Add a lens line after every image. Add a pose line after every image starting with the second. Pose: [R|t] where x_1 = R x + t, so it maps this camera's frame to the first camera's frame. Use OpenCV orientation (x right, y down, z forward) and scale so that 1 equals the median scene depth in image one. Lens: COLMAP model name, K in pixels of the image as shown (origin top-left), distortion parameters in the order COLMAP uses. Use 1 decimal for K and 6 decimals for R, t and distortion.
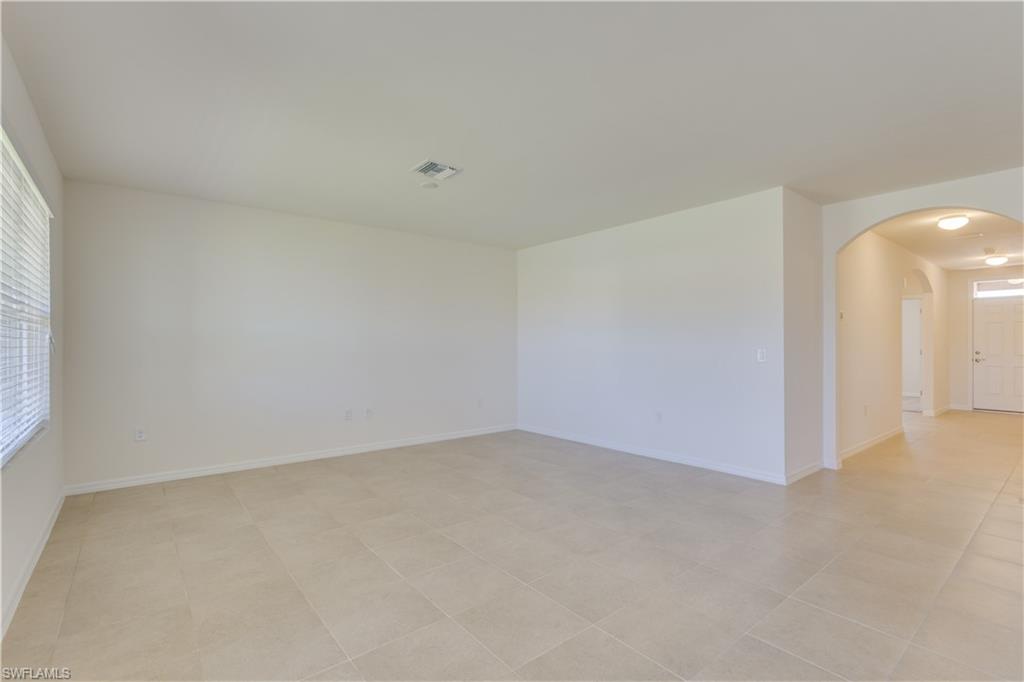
lens RADIAL K [[460.3, 0, 512.0], [0, 460.3, 344.9], [0, 0, 1]] dist [-0.021721, 0.001957]
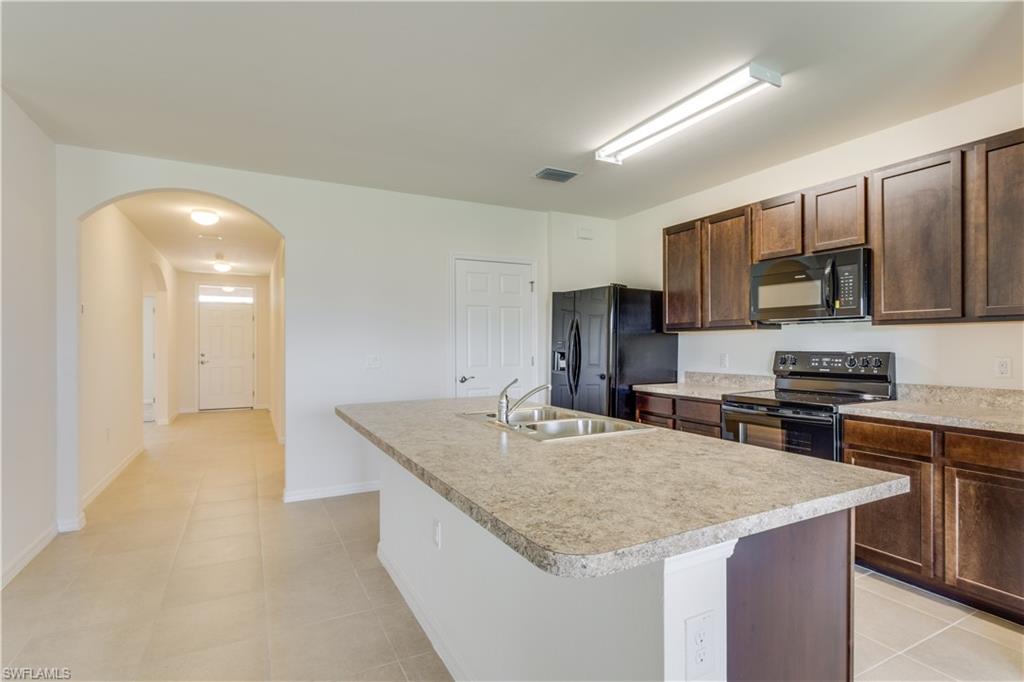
lens RADIAL K [[521.6, 0, 517.8], [0, 521.6, 343.8], [0, 0, 1]] dist [0.006569, 0.000629]
pose [[0.209208, 0.001766, 0.977870, 0.031004], [0.004342, 0.999987, -0.002735, -0.002316], [-0.977862, 0.004818, 0.209197, 0.079188]]
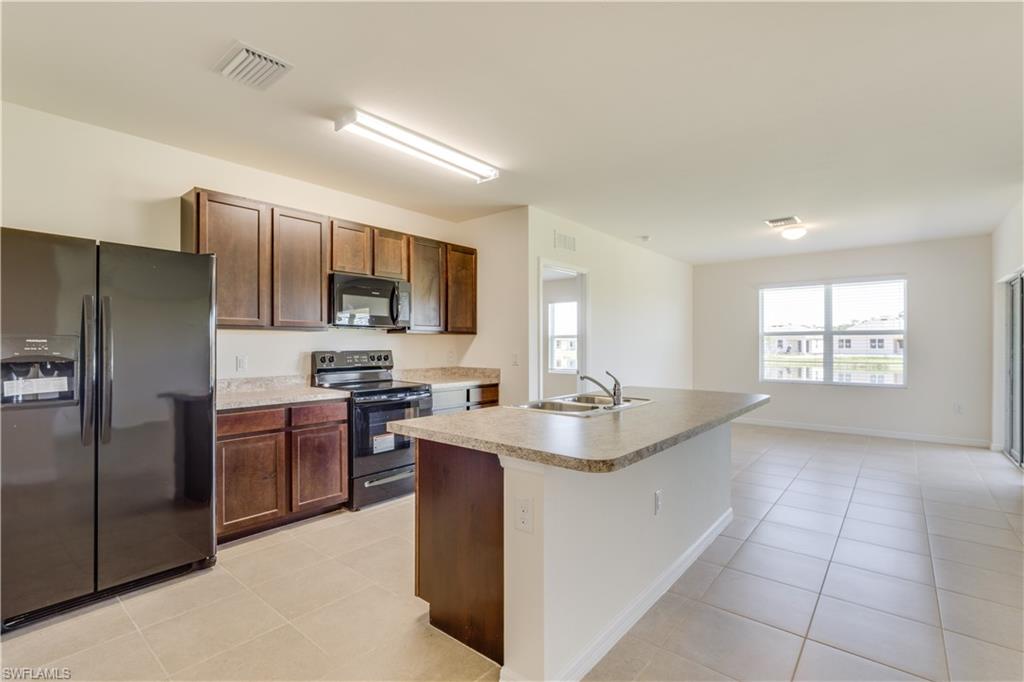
lens RADIAL K [[460.3, 0, 514.5], [0, 460.3, 346.5], [0, 0, 1]] dist [-0.021721, 0.001957]
pose [[-0.984028, 0.002916, -0.177987, 1.302932], [0.001627, 0.999971, 0.007388, -0.008033], [0.178004, 0.006980, -0.984005, 1.240967]]
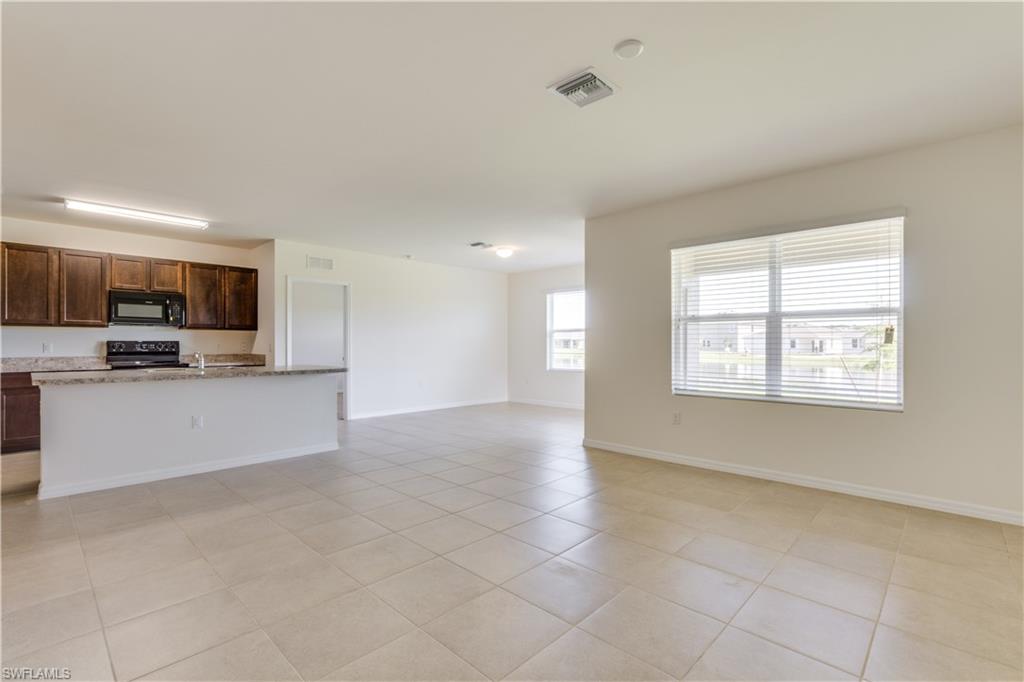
lens RADIAL K [[460.3, 0, 522.0], [0, 460.3, 344.7], [0, 0, 1]] dist [-0.021721, 0.001957]
pose [[-0.991061, 0.000129, -0.133407, -0.058808], [-0.000495, 0.999989, 0.004644, 0.025614], [0.133406, 0.004668, -0.991050, 2.151637]]
